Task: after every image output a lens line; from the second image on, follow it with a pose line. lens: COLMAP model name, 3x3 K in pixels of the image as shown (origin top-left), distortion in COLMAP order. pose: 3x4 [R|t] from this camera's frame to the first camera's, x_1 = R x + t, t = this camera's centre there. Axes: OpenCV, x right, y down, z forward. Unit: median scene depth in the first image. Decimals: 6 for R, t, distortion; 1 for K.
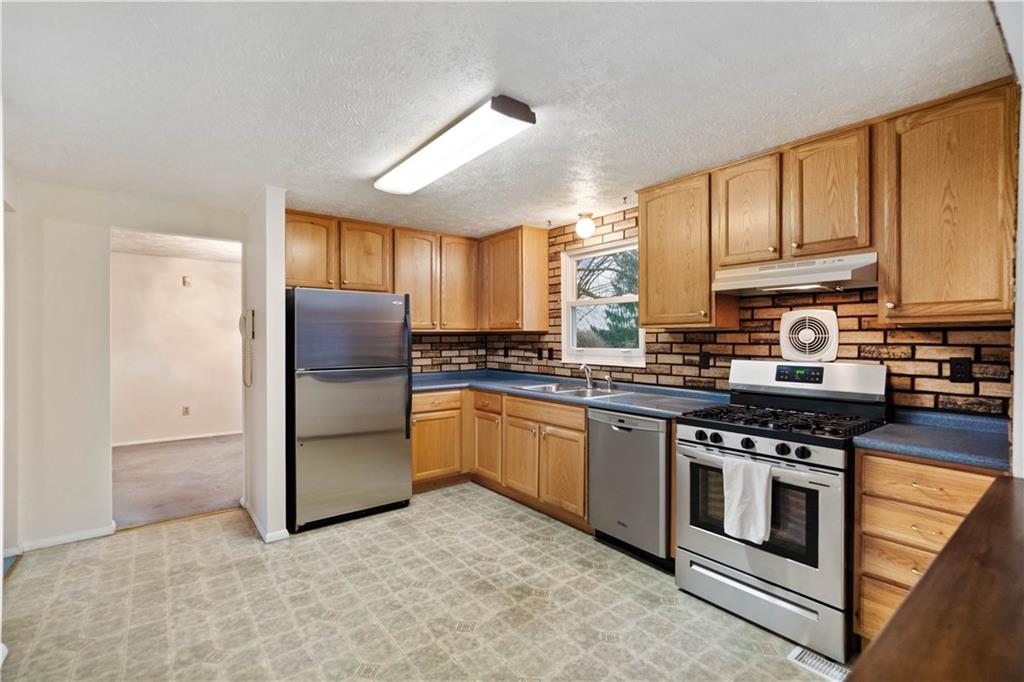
lens RADIAL K [[463.5, 0, 515.0], [0, 463.5, 341.3], [0, 0, 1]] dist [0.003752, 0.000959]
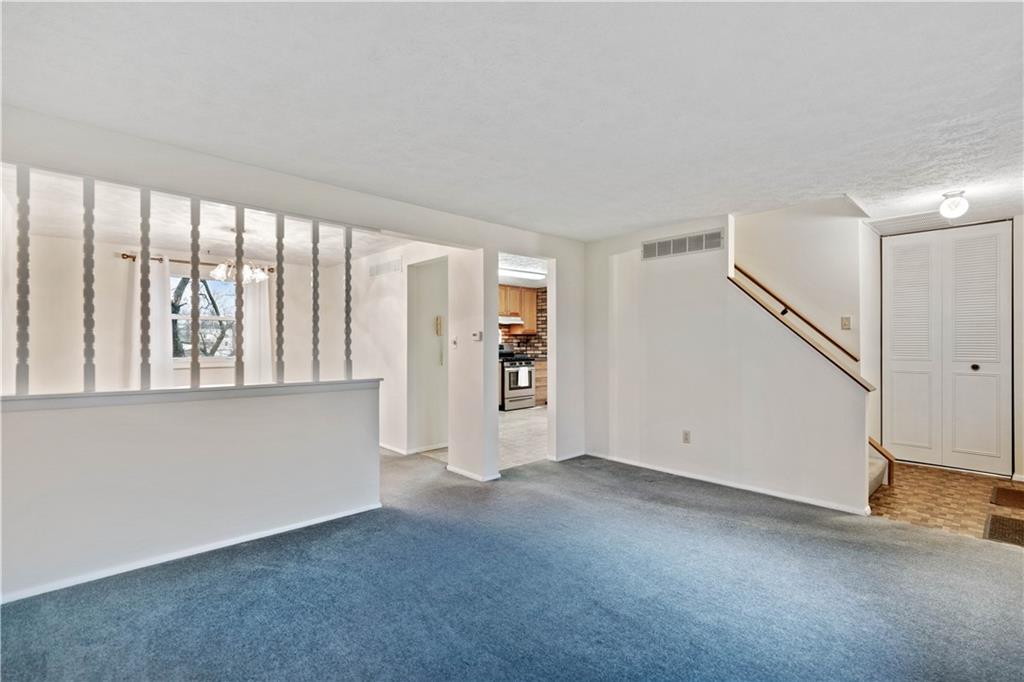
lens RADIAL K [[463.5, 0, 513.0], [0, 463.5, 340.8], [0, 0, 1]] dist [0.003752, 0.000959]
pose [[-0.079422, 0.003386, 0.996835, -2.542493], [0.006655, 0.999974, -0.002867, 0.027777], [-0.996819, 0.006406, -0.079442, 1.024559]]
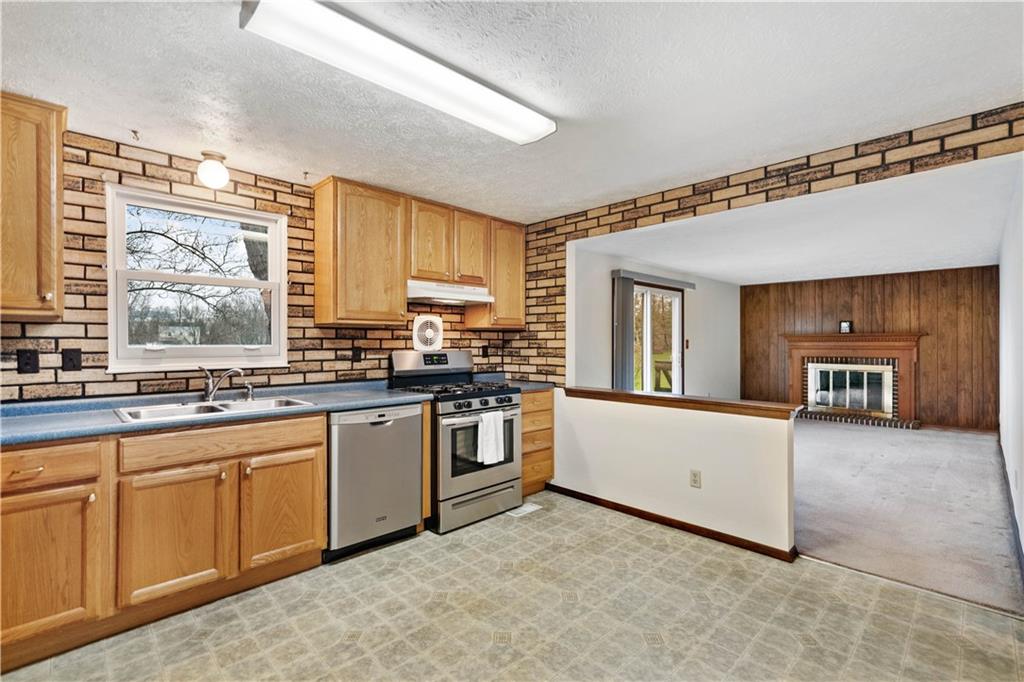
lens RADIAL K [[463.5, 0, 514.7], [0, 463.5, 341.2], [0, 0, 1]] dist [0.003752, 0.000959]
pose [[-0.109928, -0.000143, 0.993940, -0.768126], [0.005434, 0.999985, 0.000745, 0.011919], [-0.993925, 0.005483, -0.109925, 0.795268]]
